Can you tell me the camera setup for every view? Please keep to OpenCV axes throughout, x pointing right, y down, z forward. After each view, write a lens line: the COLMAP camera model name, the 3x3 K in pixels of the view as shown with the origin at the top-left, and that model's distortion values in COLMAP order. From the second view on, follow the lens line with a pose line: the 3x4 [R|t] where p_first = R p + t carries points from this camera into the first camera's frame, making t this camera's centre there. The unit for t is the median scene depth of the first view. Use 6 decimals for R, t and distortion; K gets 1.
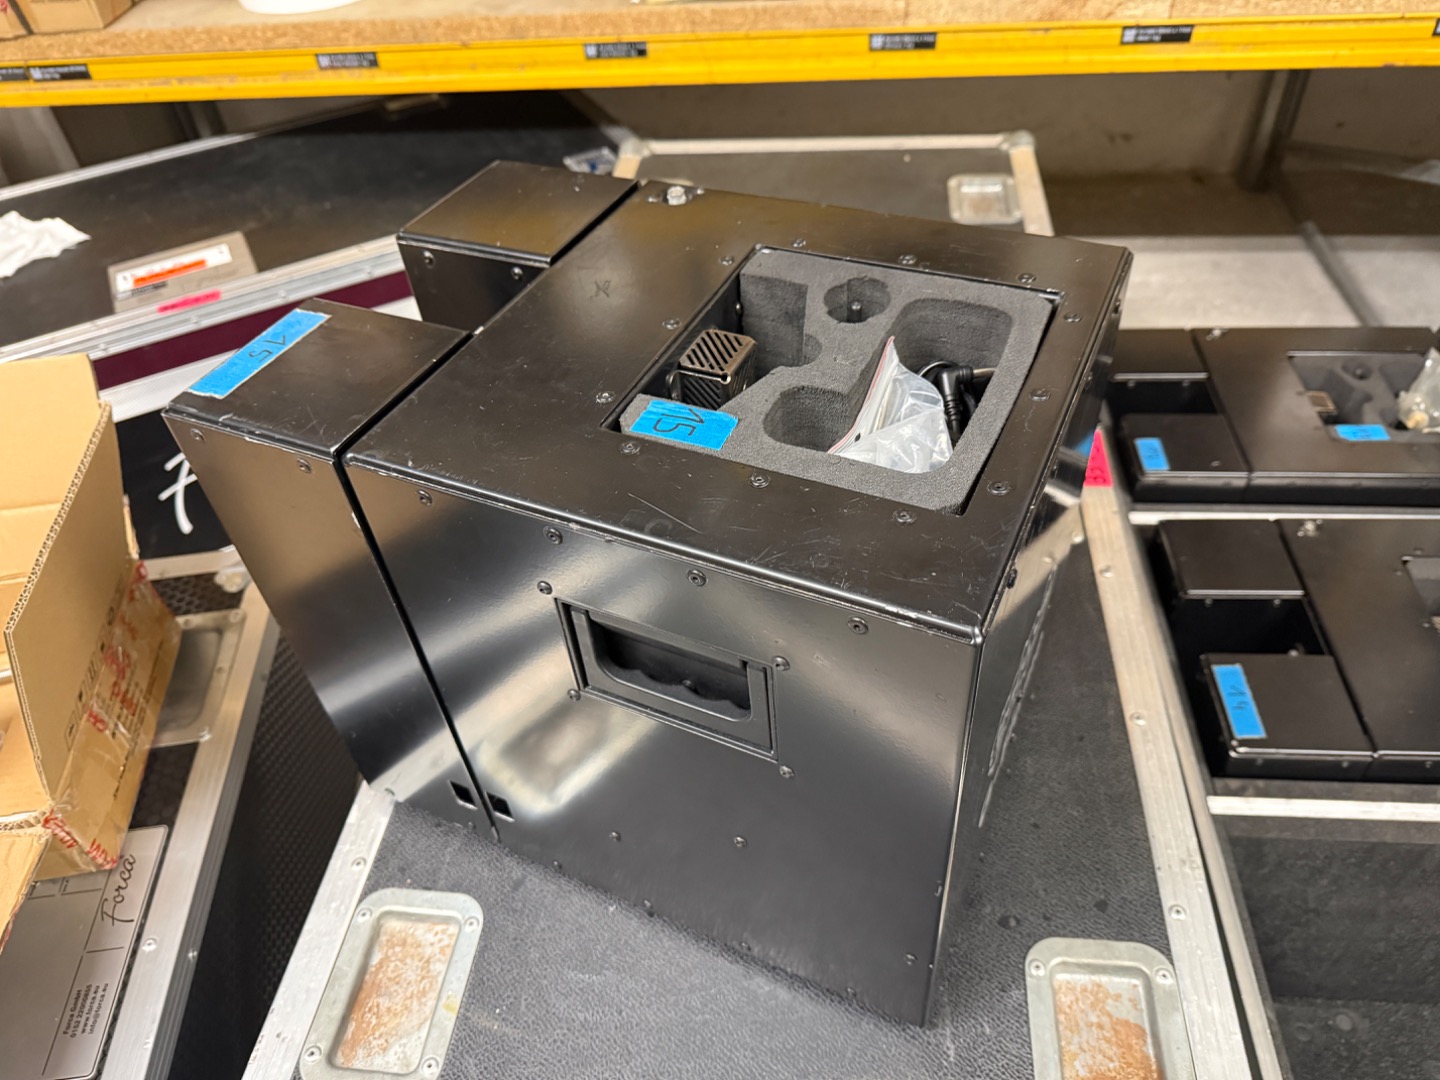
lens RADIAL K [[1024.4, 0, 720.0], [0, 1024.4, 540.0], [0, 0, 1]] dist [-0.014091, -0.004634]
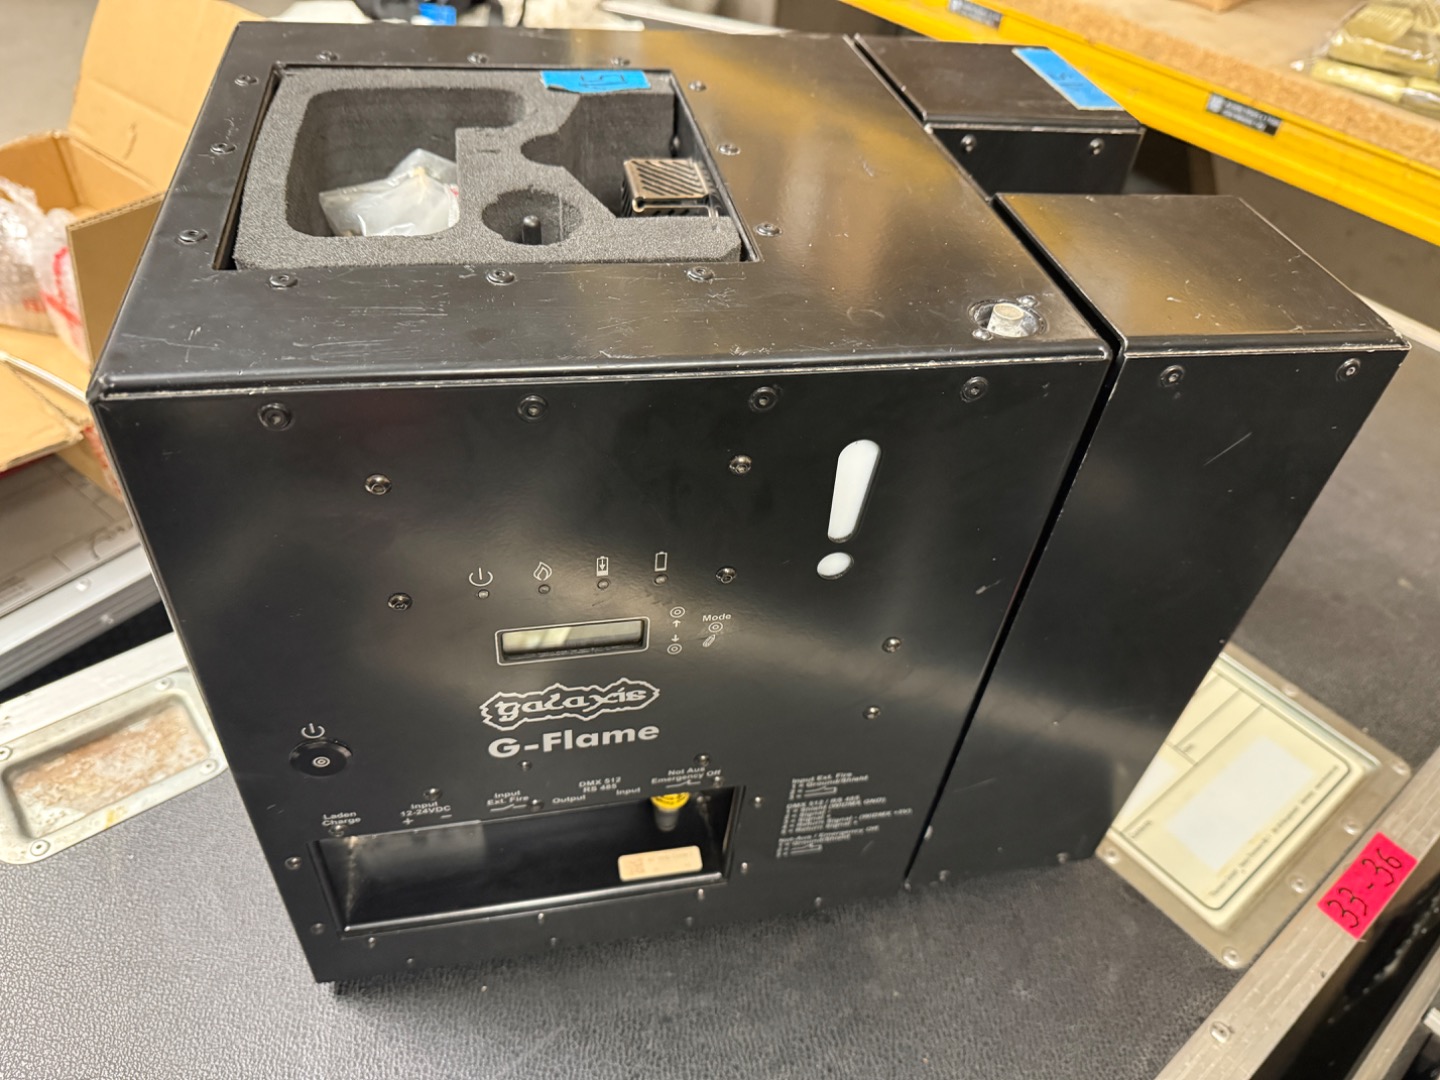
lens RADIAL K [[1067.4, 0, 727.7], [0, 1067.4, 529.0], [0, 0, 1]] dist [-0.011593, -0.004350]
pose [[0.708170, 0.557542, -0.433176, 0.156241], [-0.580499, 0.809016, 0.092269, -0.056941], [0.401890, 0.186116, 0.896574, 0.147407]]
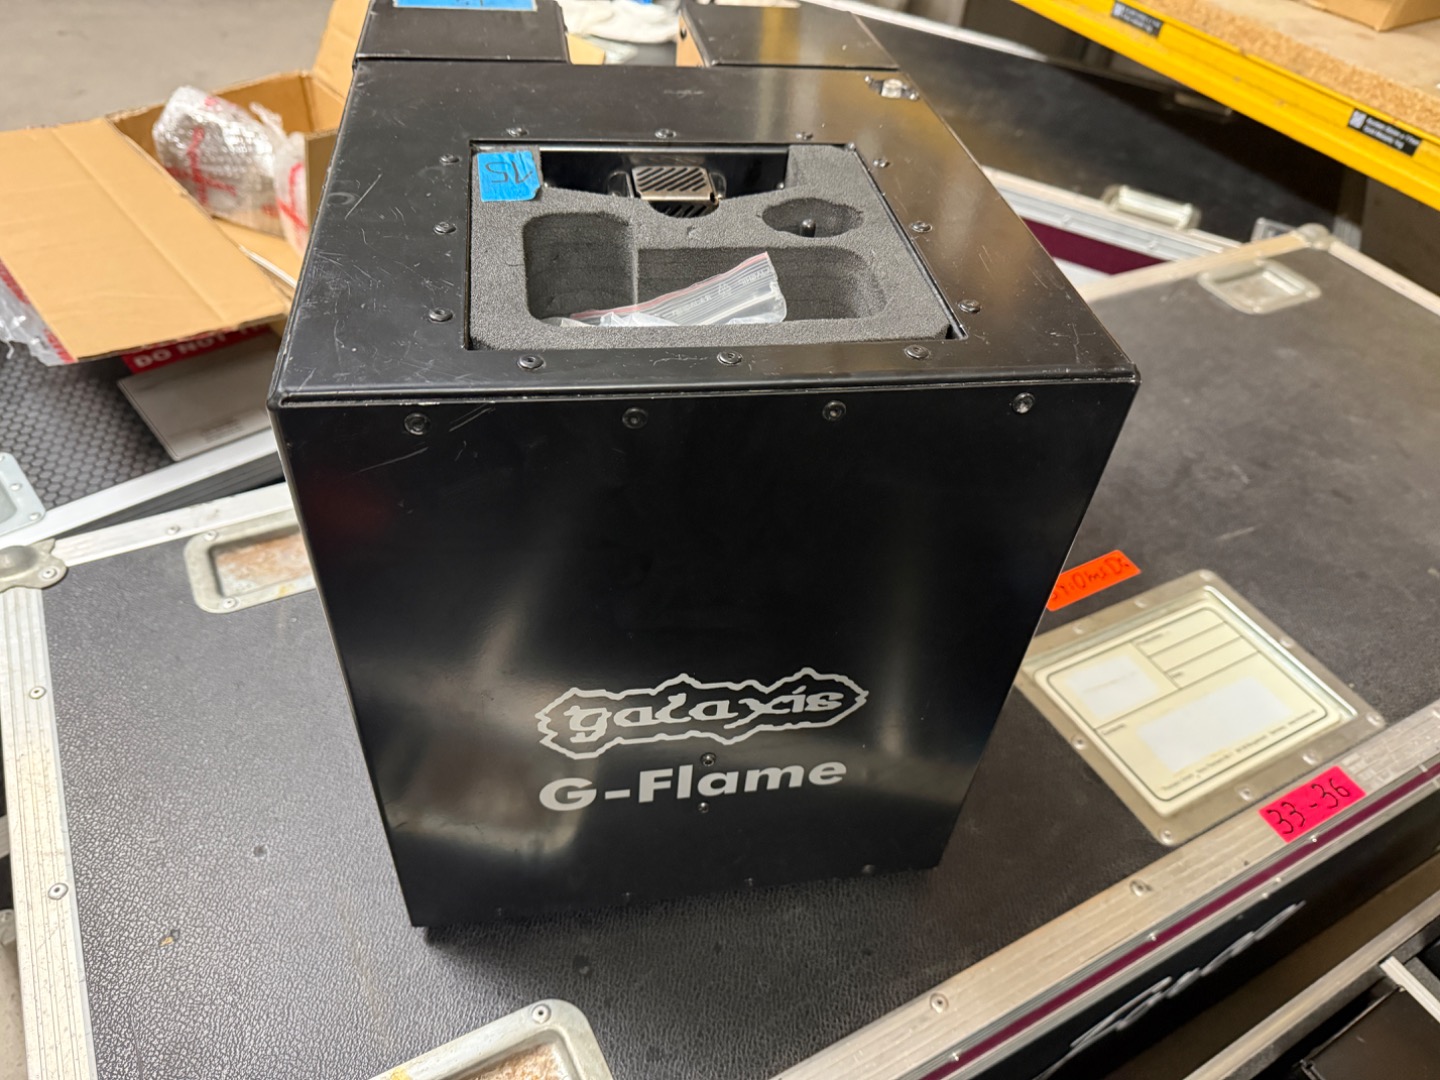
lens RADIAL K [[1067.4, 0, 727.7], [0, 1067.4, 529.0], [0, 0, 1]] dist [-0.011593, -0.004350]
pose [[0.564911, 0.638769, -0.522351, 0.250963], [-0.656324, 0.731511, 0.184745, -0.057668], [0.500114, 0.238467, 0.832478, 0.103059]]
